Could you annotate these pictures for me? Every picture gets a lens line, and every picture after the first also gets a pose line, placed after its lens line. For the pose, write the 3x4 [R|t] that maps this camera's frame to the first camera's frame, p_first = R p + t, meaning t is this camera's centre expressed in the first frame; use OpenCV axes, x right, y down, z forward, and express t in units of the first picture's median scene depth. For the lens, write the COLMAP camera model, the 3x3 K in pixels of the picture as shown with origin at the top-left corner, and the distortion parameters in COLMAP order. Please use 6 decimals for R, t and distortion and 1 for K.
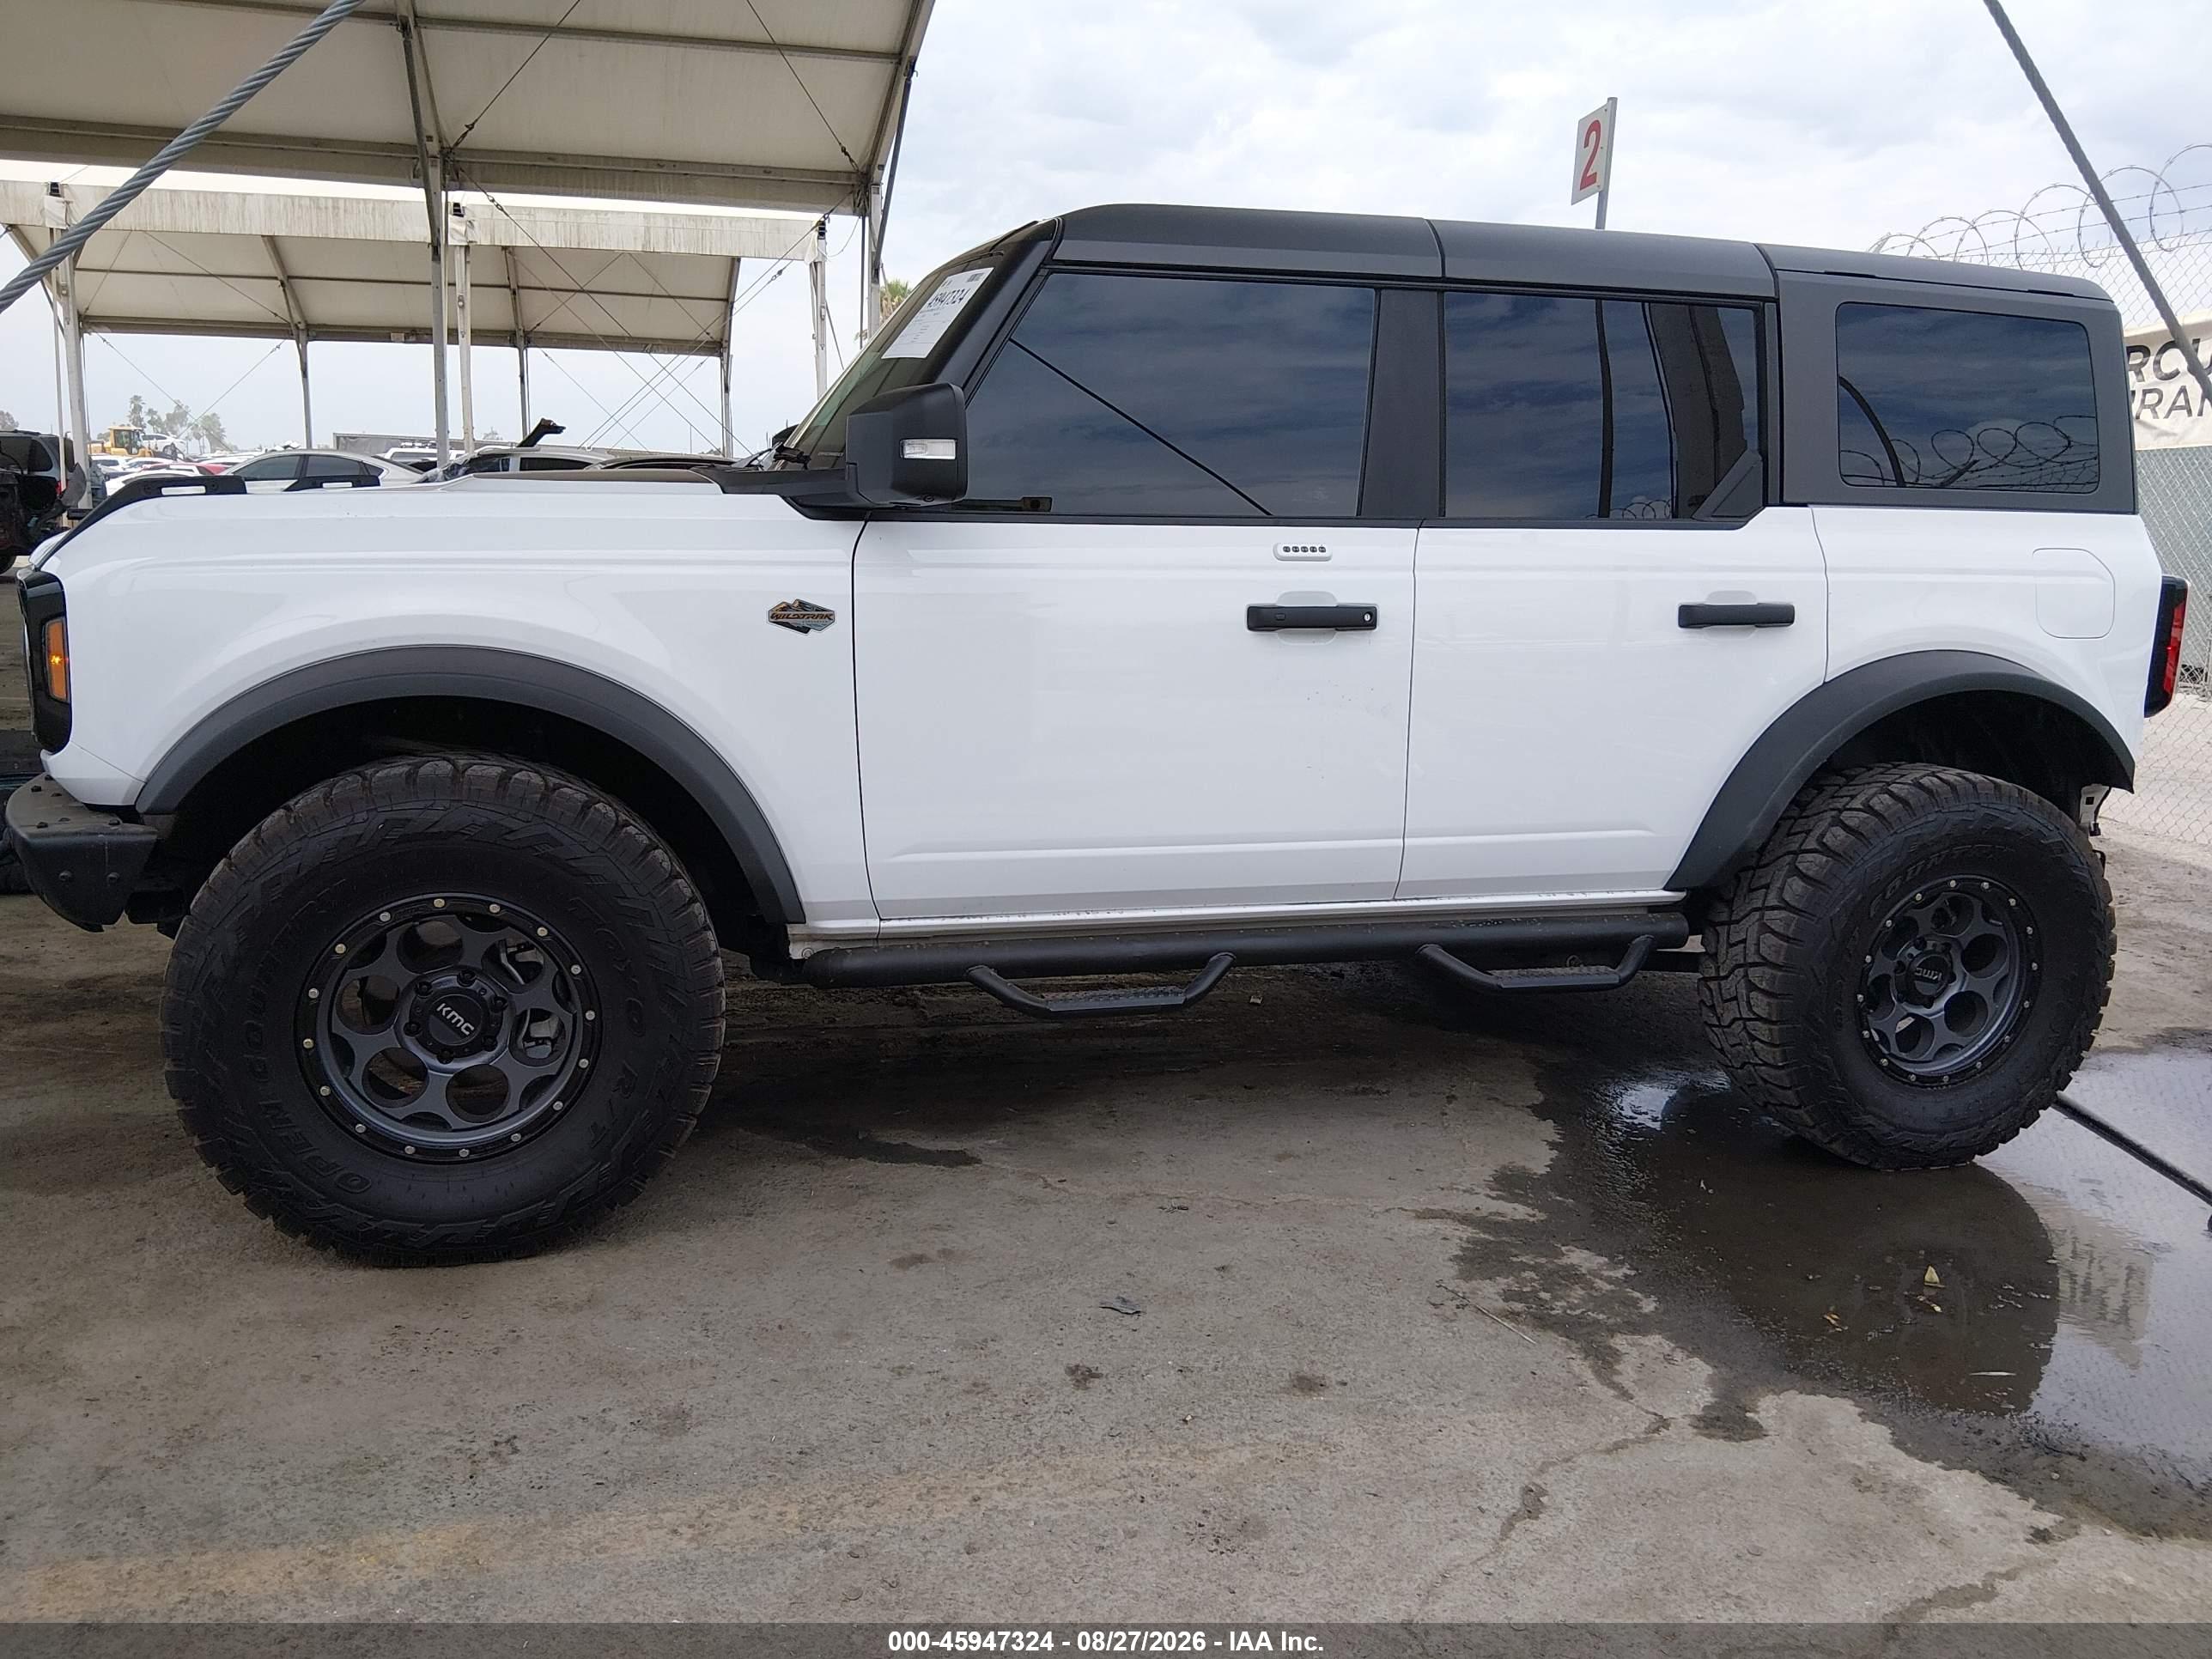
lens RADIAL K [[1675.9, 0, 1106.0], [0, 1675.9, 829.5], [0, 0, 1]] dist [0.110912, -0.185530]
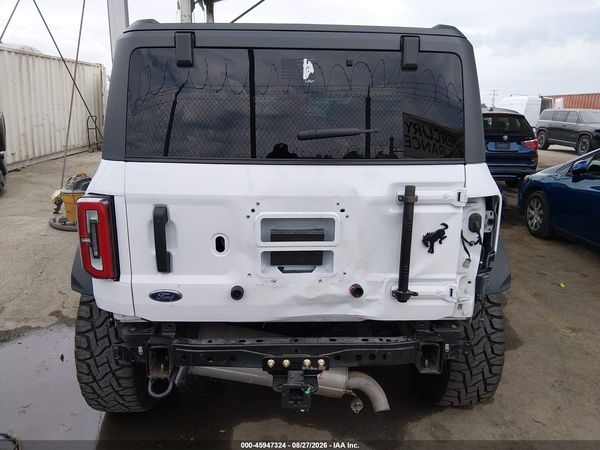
lens RADIAL K [[454.6, 0, 300.0], [0, 454.6, 225.0], [0, 0, 1]] dist [0.110912, -0.185530]
pose [[-0.225397, 0.190173, -0.955526, 1.246503], [-0.208840, 0.948536, 0.238044, -0.336827], [0.951621, 0.253206, -0.174082, 1.570104]]
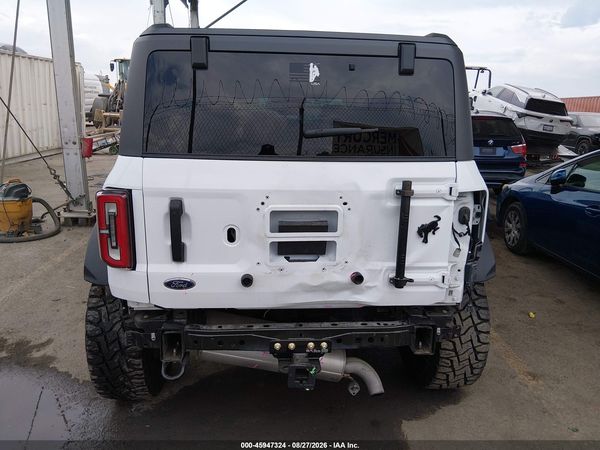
lens RADIAL K [[454.6, 0, 300.0], [0, 454.6, 225.0], [0, 0, 1]] dist [0.110912, -0.185530]
pose [[-0.184661, 0.188598, -0.964537, 1.297212], [-0.217090, 0.949345, 0.227190, -0.329145], [0.958526, 0.251344, -0.134364, 1.549210]]
